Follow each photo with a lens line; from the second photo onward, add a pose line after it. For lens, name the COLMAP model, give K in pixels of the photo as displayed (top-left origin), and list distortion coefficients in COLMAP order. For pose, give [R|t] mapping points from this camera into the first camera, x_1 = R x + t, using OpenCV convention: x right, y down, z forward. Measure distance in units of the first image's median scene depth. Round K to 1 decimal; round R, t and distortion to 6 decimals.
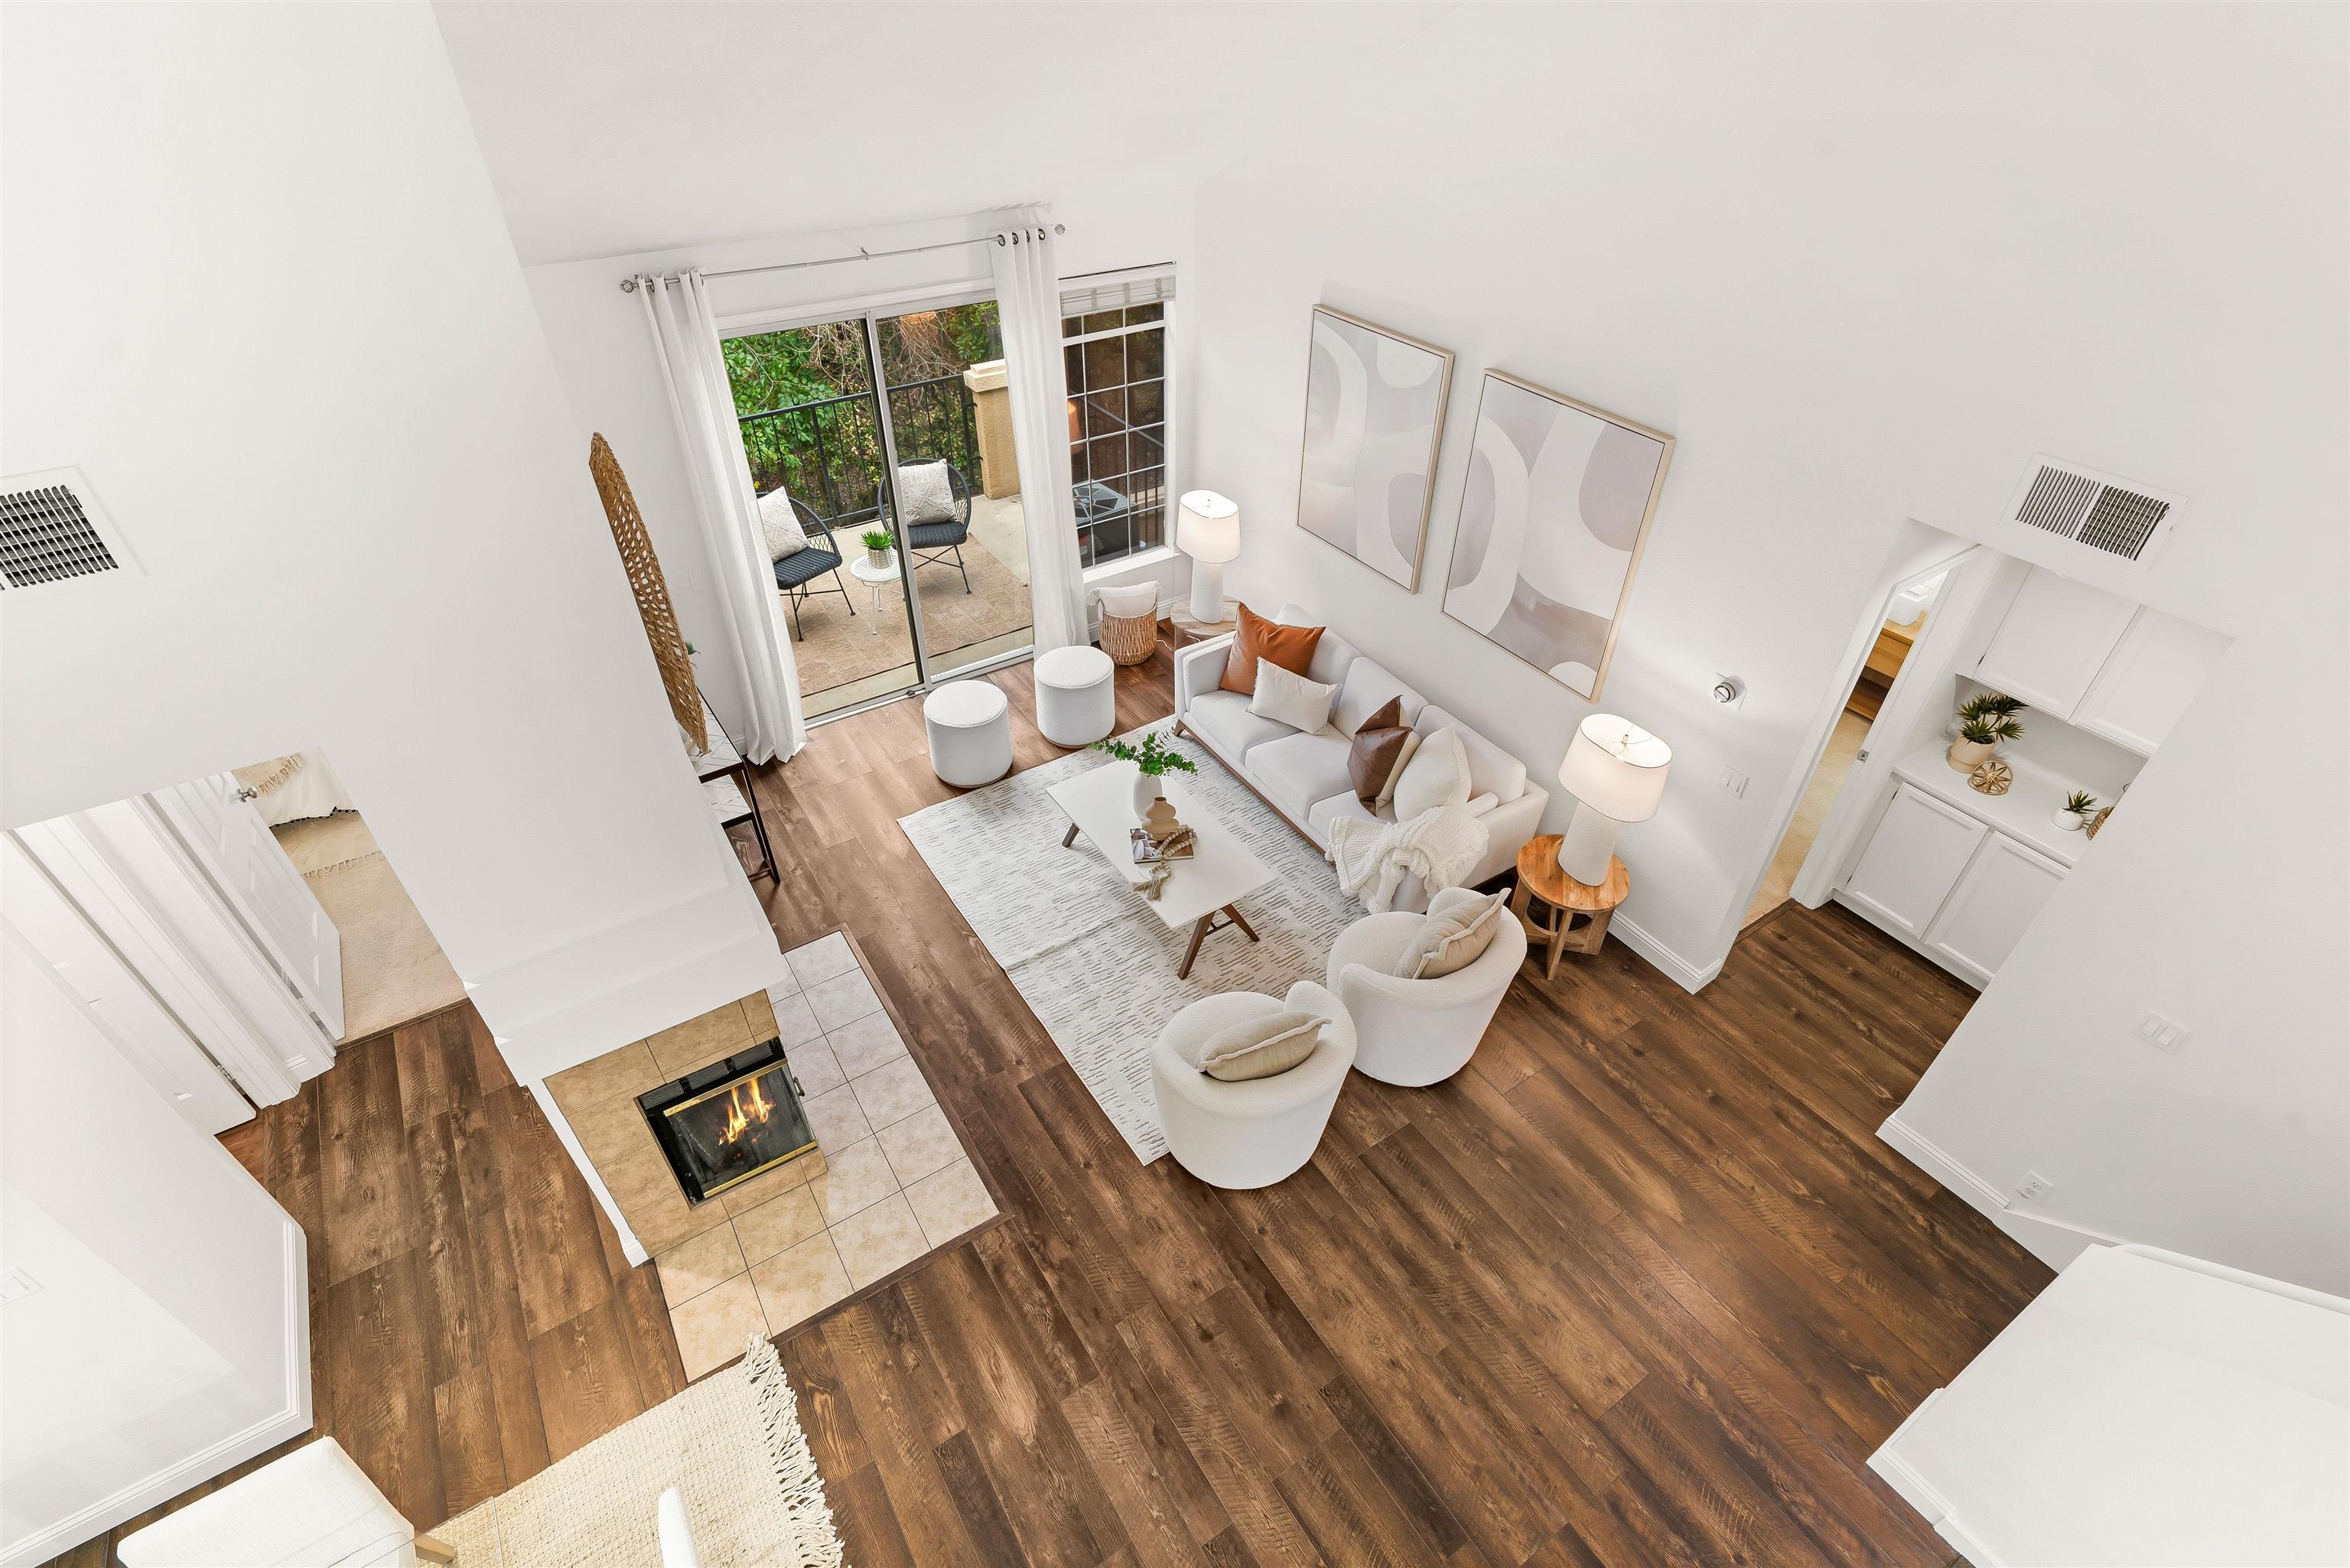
lens RADIAL K [[1079.1, 0, 1183.2], [0, 1079.1, 782.0], [0, 0, 1]] dist [-0.010482, 0.002773]
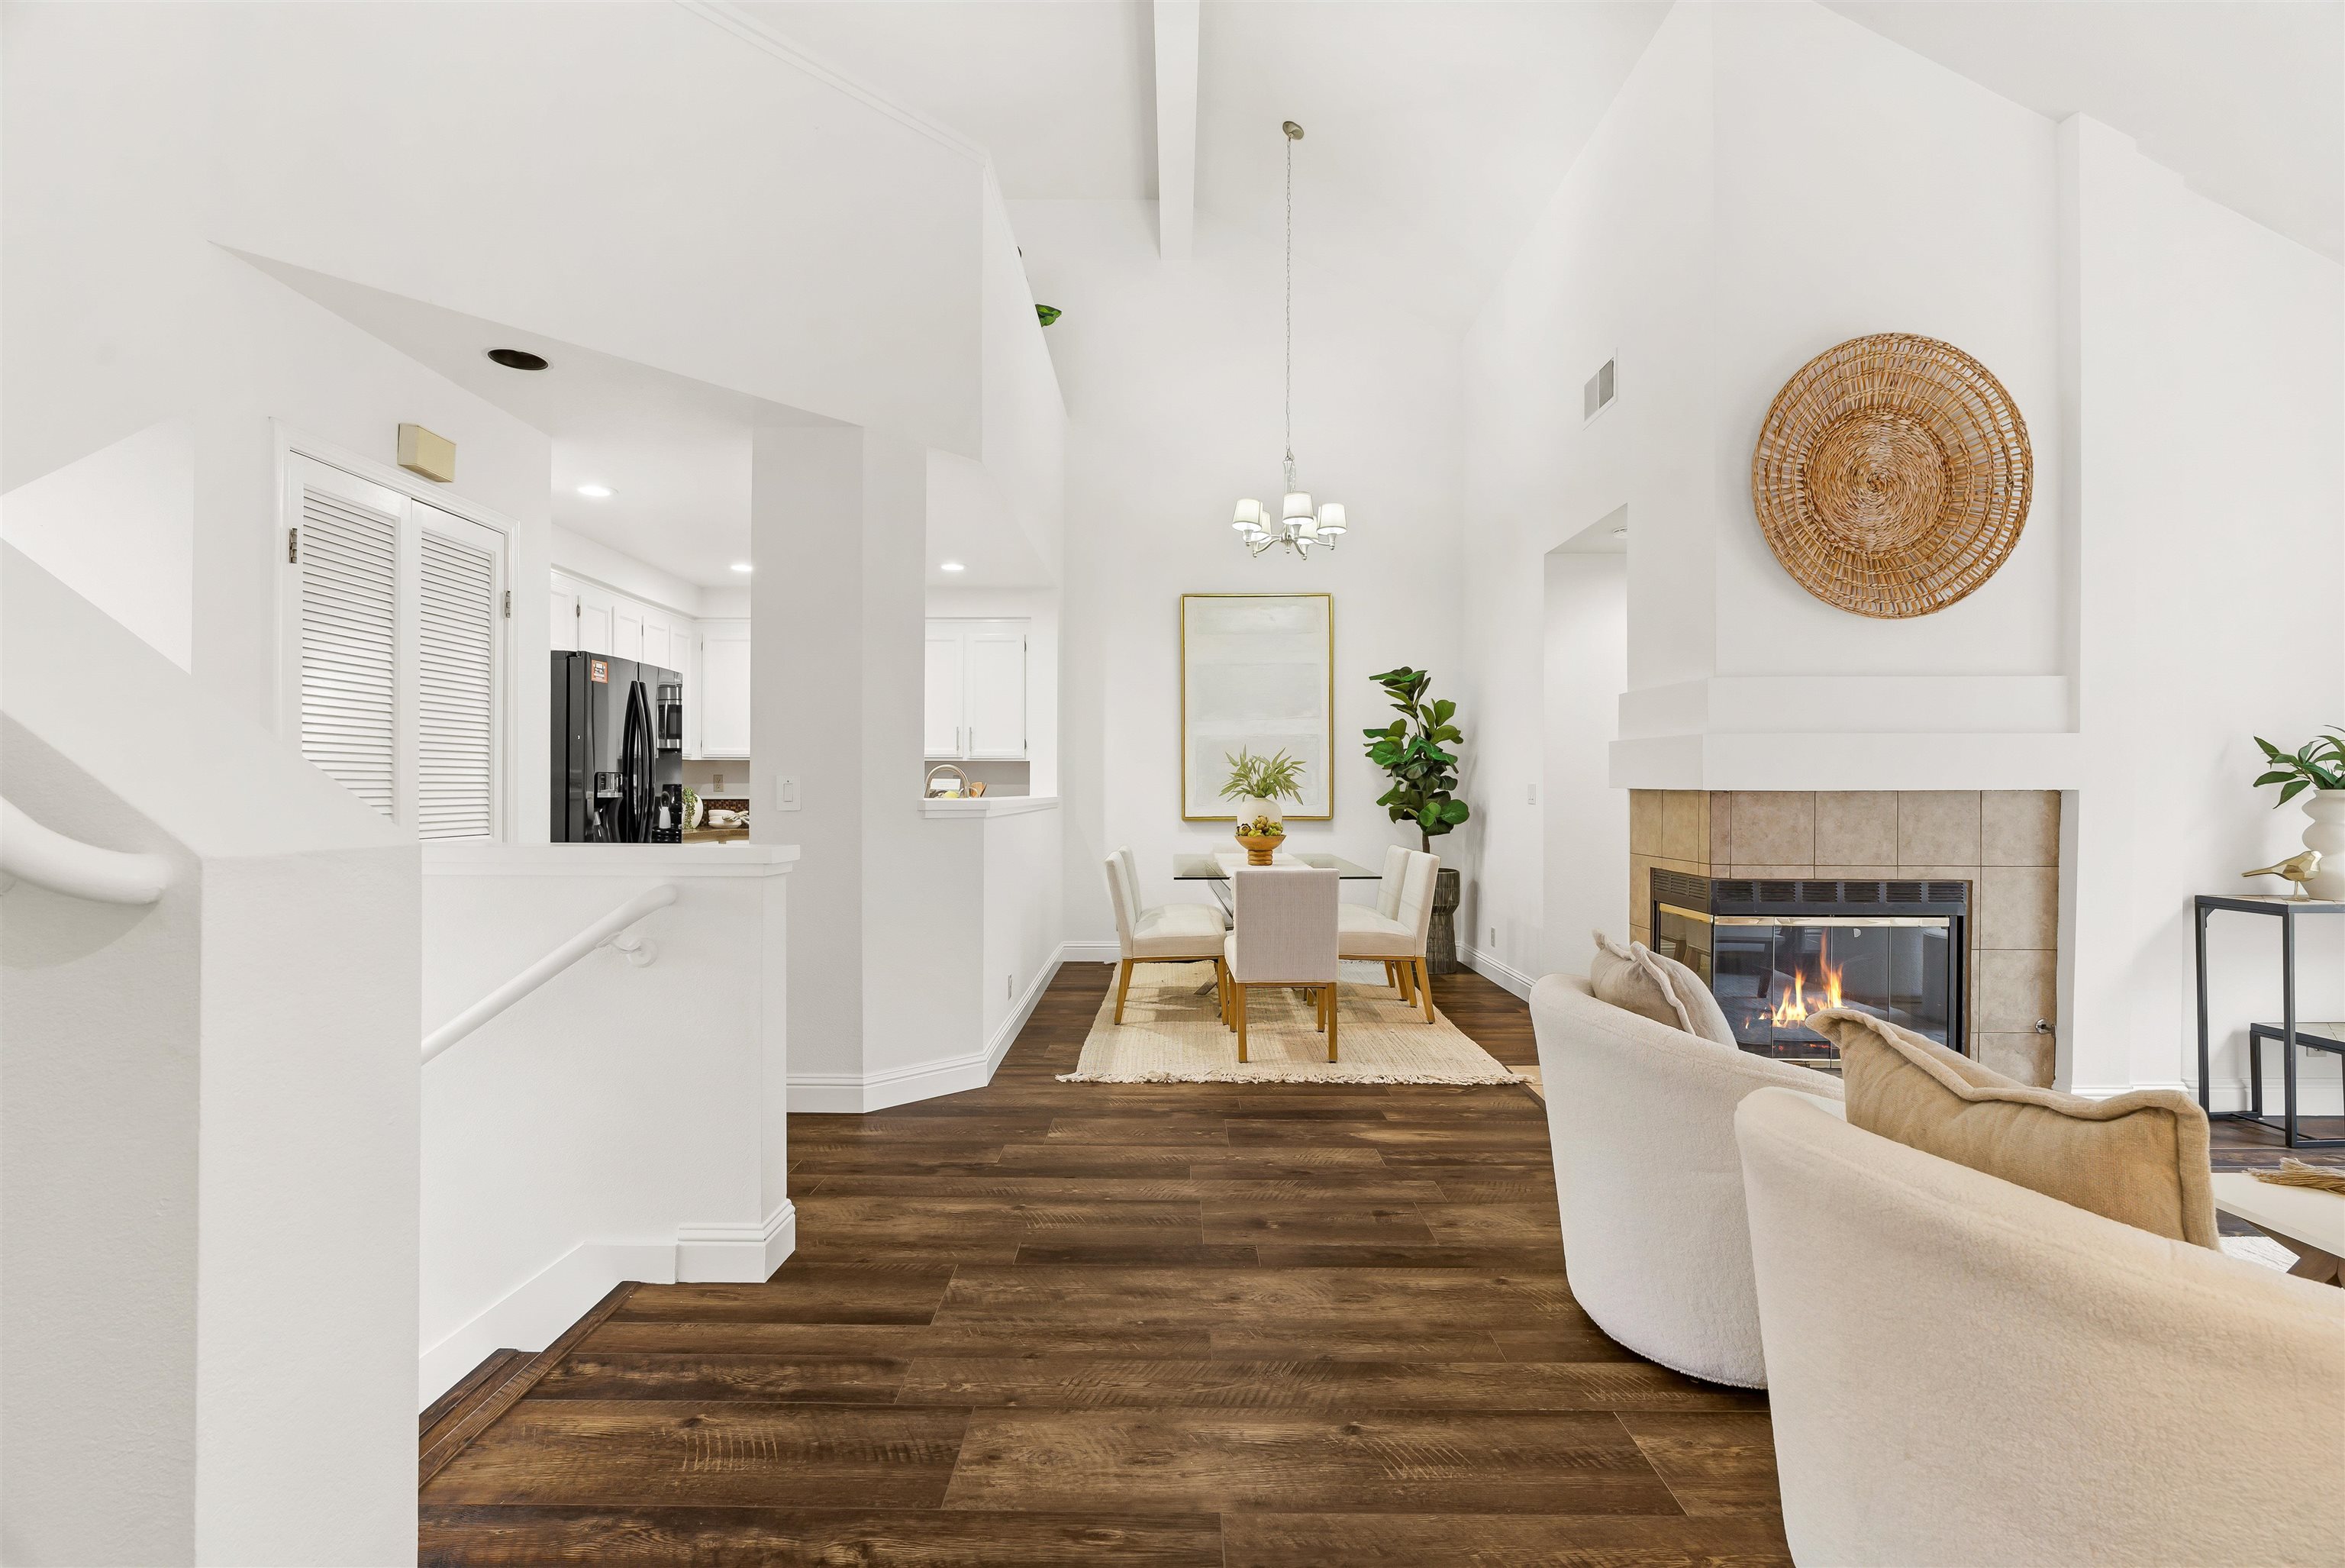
lens RADIAL K [[1076.9, 0, 1171.8], [0, 1076.9, 795.2], [0, 0, 1]] dist [-0.010482, 0.002773]
pose [[-0.550242, -0.008747, -0.834959, 0.584295], [-0.527156, 0.779118, 0.339237, 0.074075], [0.647565, 0.626816, -0.433315, 0.812175]]
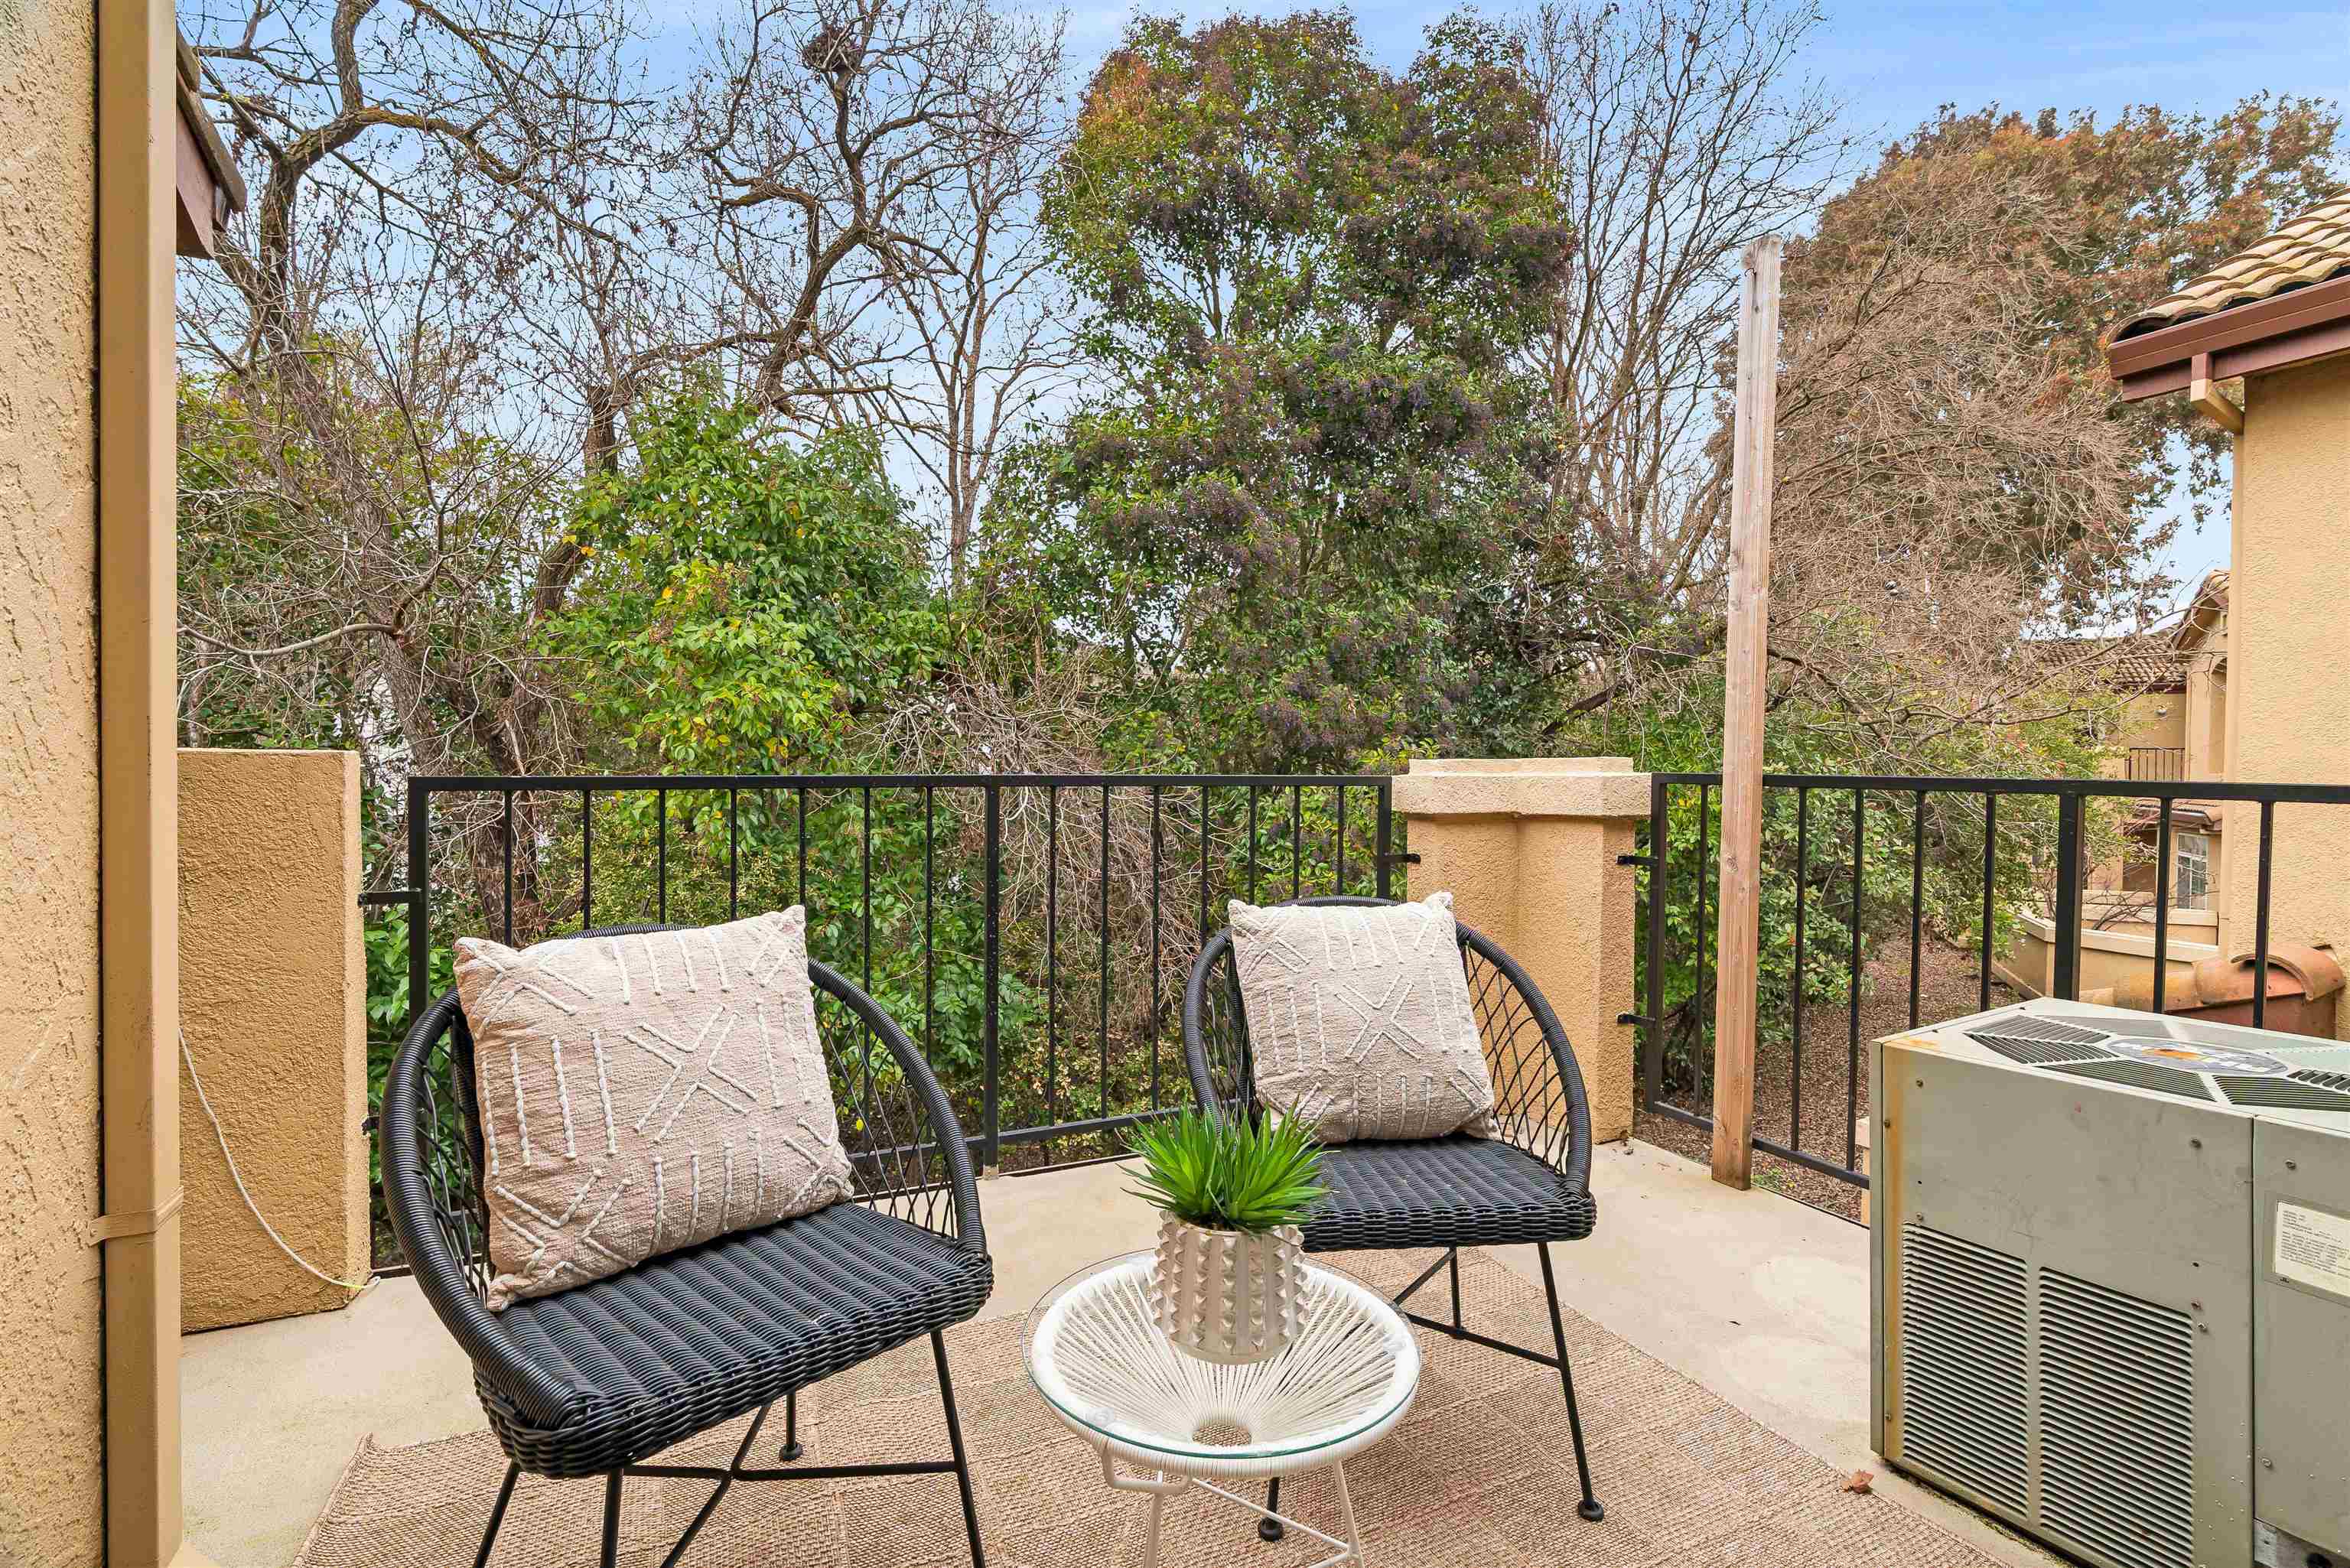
lens RADIAL K [[1079.1, 0, 1186.5], [0, 1079.1, 787.0], [0, 0, 1]] dist [-0.010482, 0.002773]
pose [[0.989778, 0.003288, -0.142581, -0.401621], [-0.089111, 0.794819, -0.600268, -0.258203], [0.111352, 0.606838, 0.786987, 1.258614]]
